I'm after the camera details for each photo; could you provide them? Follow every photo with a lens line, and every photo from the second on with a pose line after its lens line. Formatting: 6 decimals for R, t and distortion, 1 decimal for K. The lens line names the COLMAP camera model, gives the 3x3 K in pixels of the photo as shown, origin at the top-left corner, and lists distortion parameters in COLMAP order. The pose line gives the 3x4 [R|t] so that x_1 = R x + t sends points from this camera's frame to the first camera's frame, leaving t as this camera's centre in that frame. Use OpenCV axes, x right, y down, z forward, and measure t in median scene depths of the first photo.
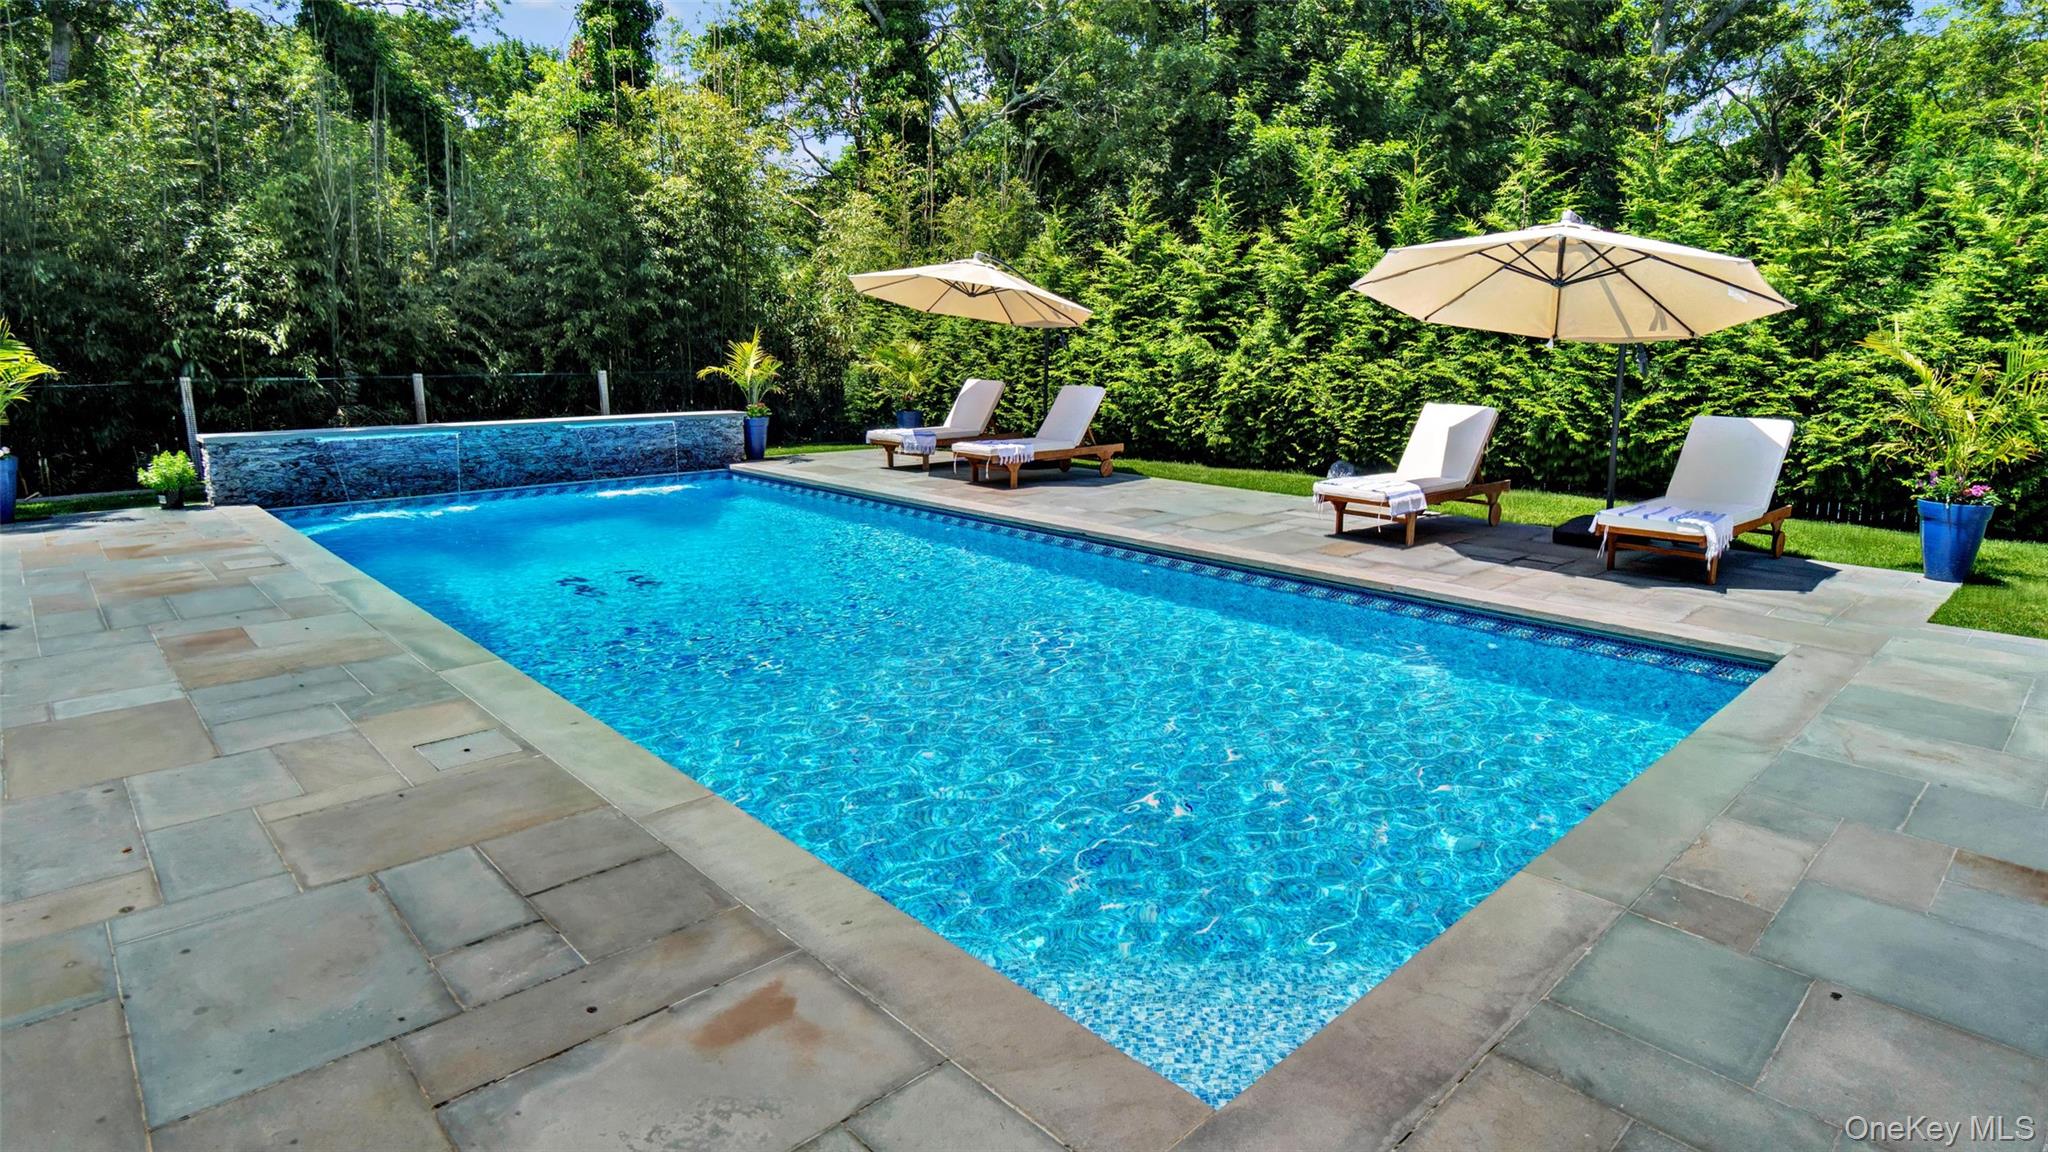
lens RADIAL K [[1056.5, 0, 1026.5], [0, 1056.5, 575.4], [0, 0, 1]] dist [-0.002705, -0.000324]
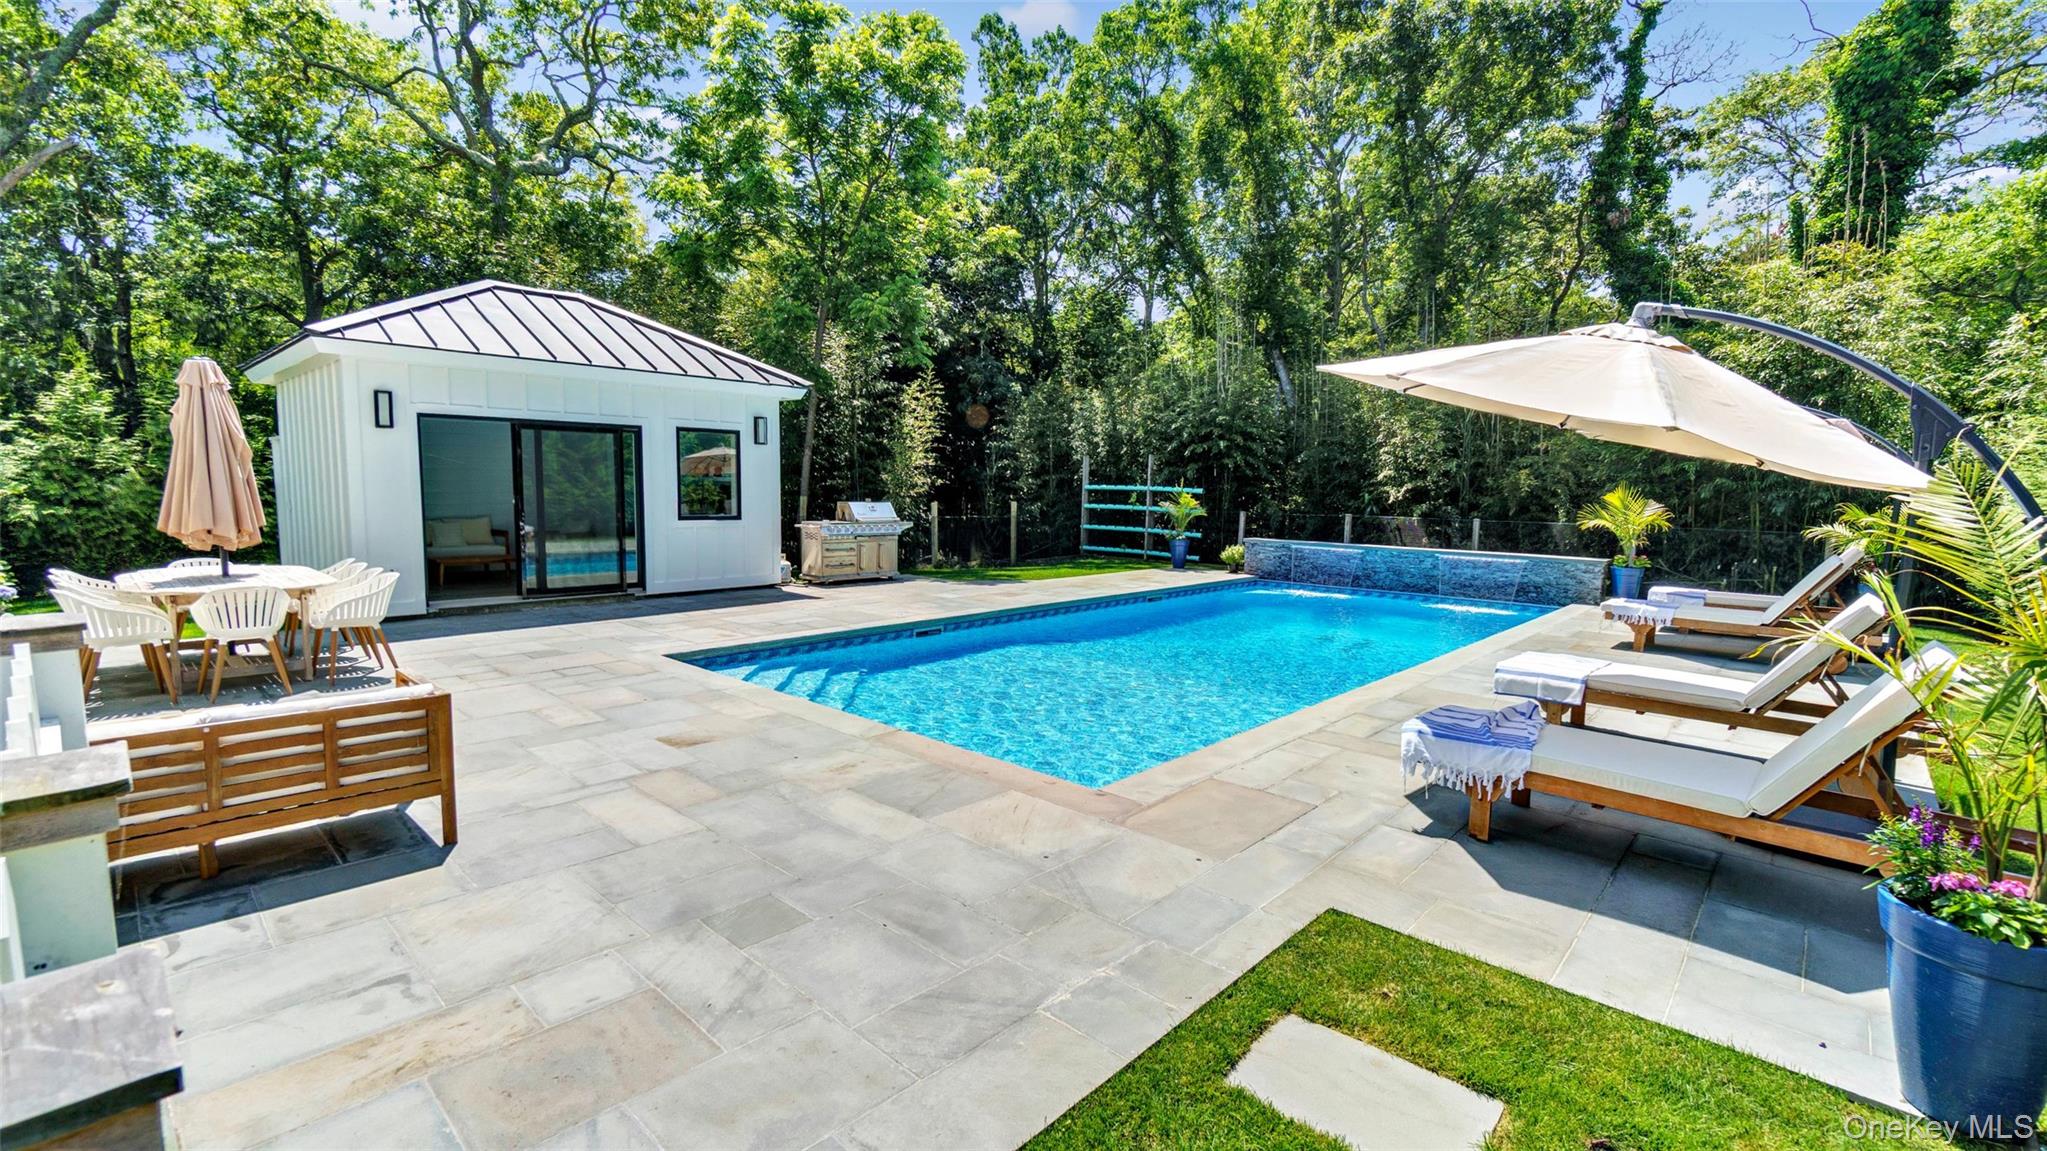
lens RADIAL K [[913.8, 0, 1020.3], [0, 913.8, 578.4], [0, 0, 1]] dist [0.001758, 0.000283]
pose [[0.054101, 0.093572, -0.994142, 0.745039], [-0.236937, 0.968368, 0.078252, -0.077800], [0.970017, 0.231315, 0.074560, 0.400326]]
